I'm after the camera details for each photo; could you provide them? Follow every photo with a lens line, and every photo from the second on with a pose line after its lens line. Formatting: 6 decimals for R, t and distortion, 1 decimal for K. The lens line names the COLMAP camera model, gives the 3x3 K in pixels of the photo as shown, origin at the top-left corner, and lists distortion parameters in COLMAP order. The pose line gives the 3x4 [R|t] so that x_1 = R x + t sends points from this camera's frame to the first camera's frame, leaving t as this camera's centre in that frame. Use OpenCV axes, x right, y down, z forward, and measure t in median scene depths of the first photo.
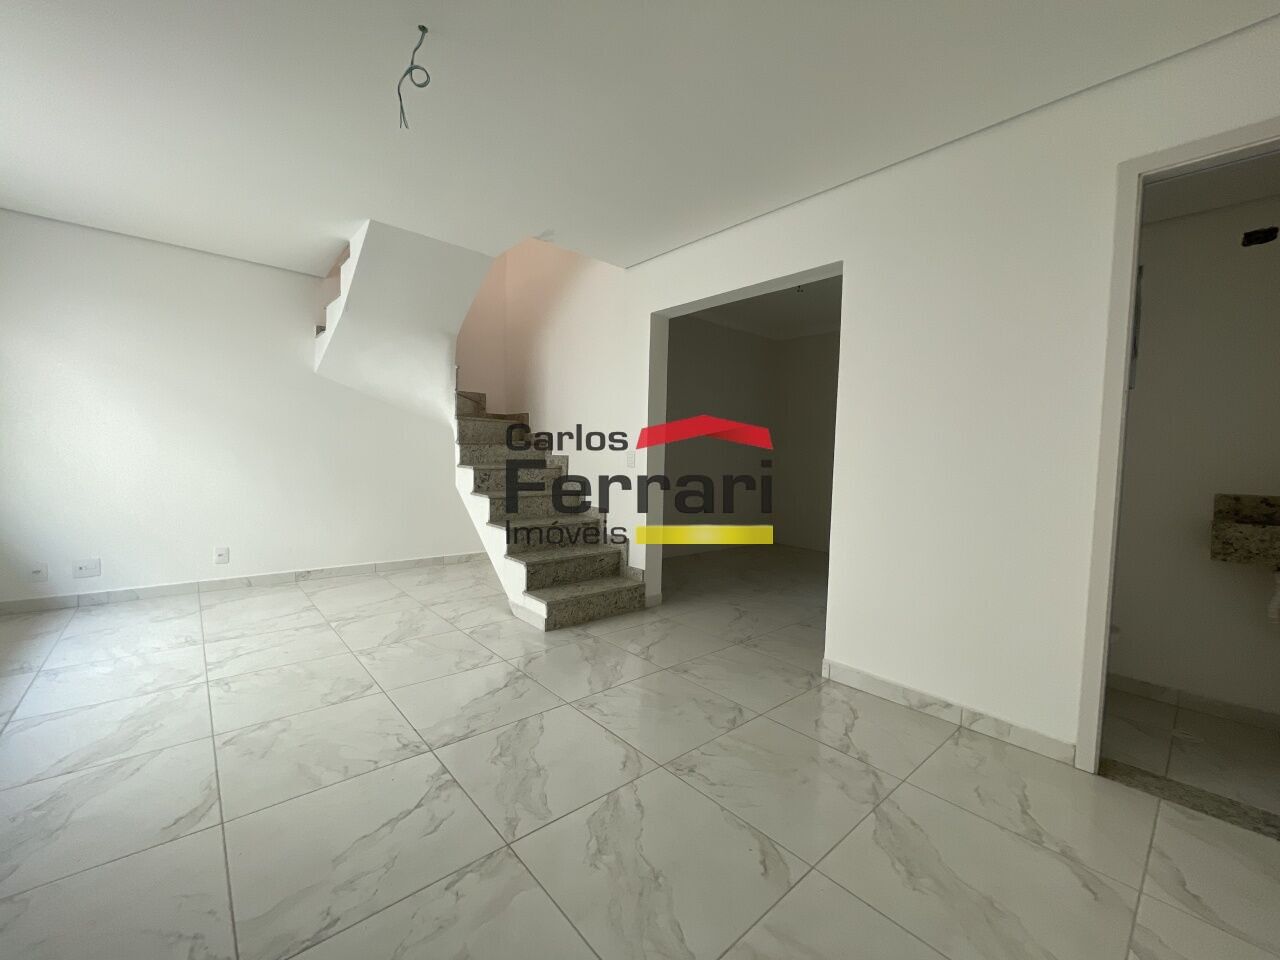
lens RADIAL K [[523.0, 0, 640.0], [0, 523.0, 480.0], [0, 0, 1]] dist [0.000234, -0.000222]
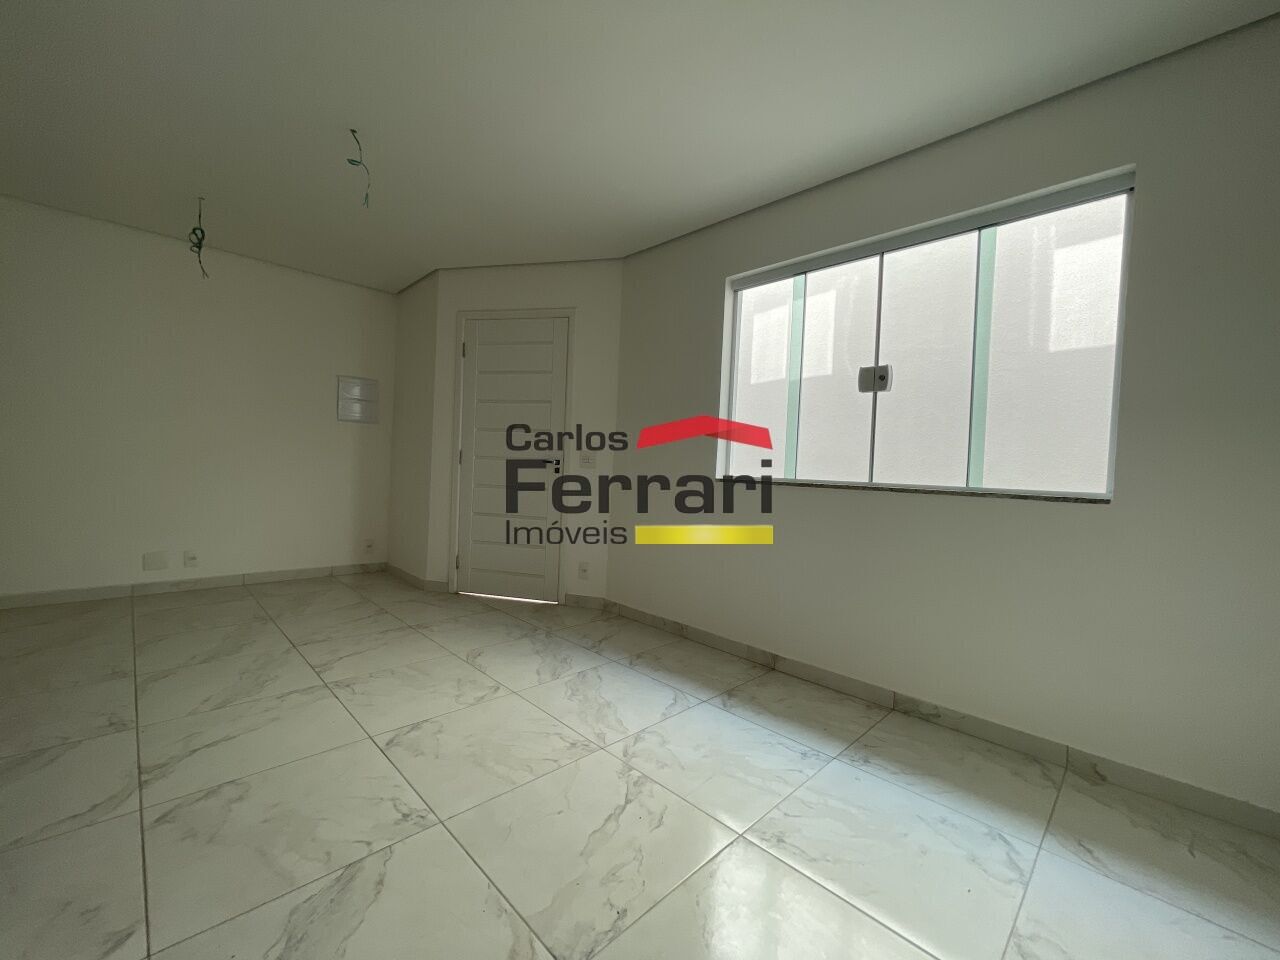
lens RADIAL K [[523.9, 0, 642.8], [0, 523.9, 482.9], [0, 0, 1]] dist [-0.001331, 0.000233]
pose [[-0.995340, -0.070445, -0.065845, -0.568784], [-0.075096, 0.994642, 0.071048, -0.051286], [0.060487, 0.075661, -0.995297, 1.237294]]
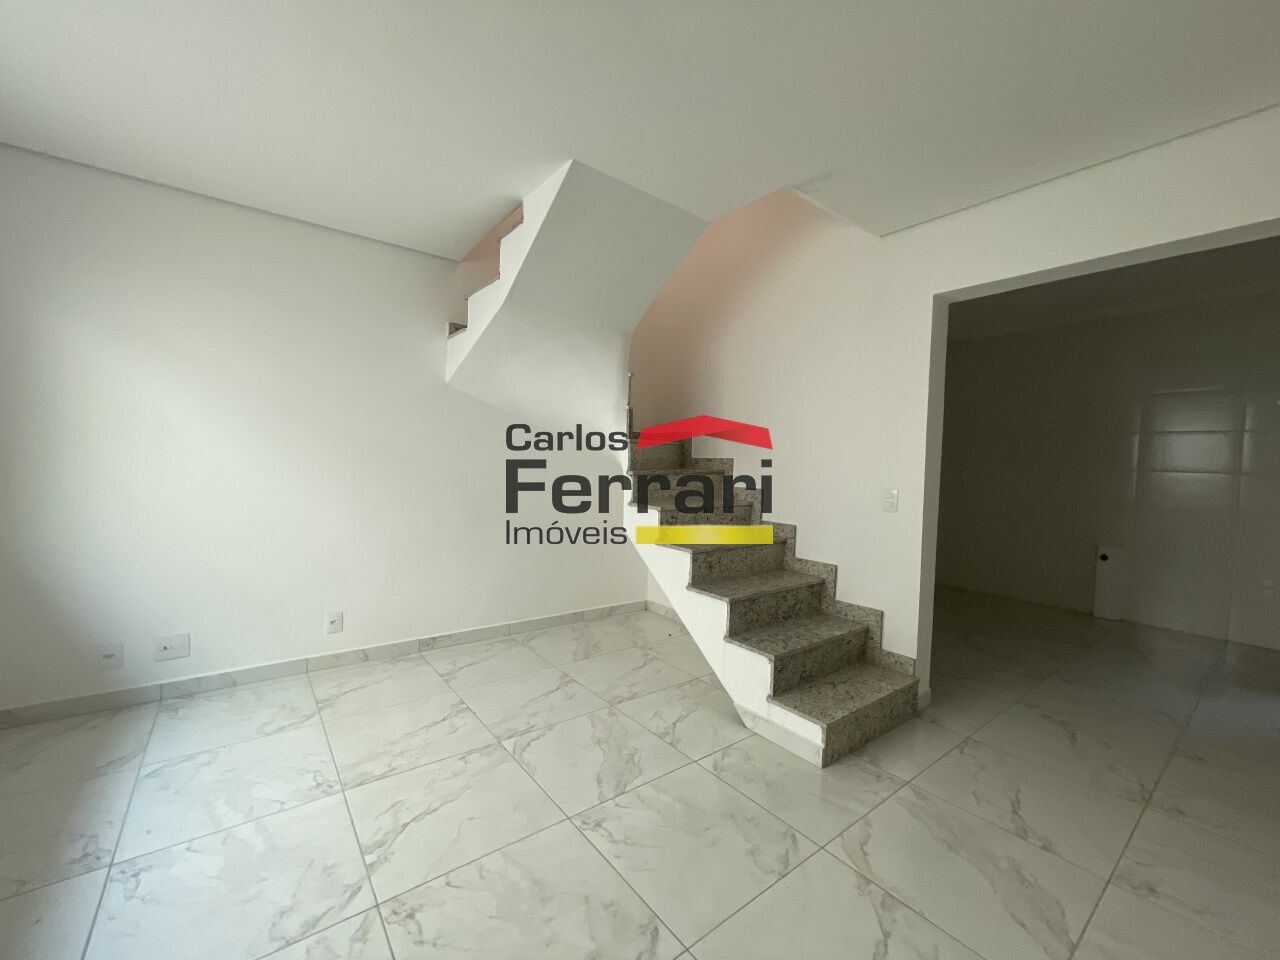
lens RADIAL K [[523.9, 0, 642.8], [0, 523.9, 482.9], [0, 0, 1]] dist [-0.001331, 0.000233]
pose [[0.998202, 0.003468, -0.059833, -0.347310], [-0.004083, 0.999940, -0.010161, -0.062097], [0.059794, 0.010387, 0.998157, 0.295880]]
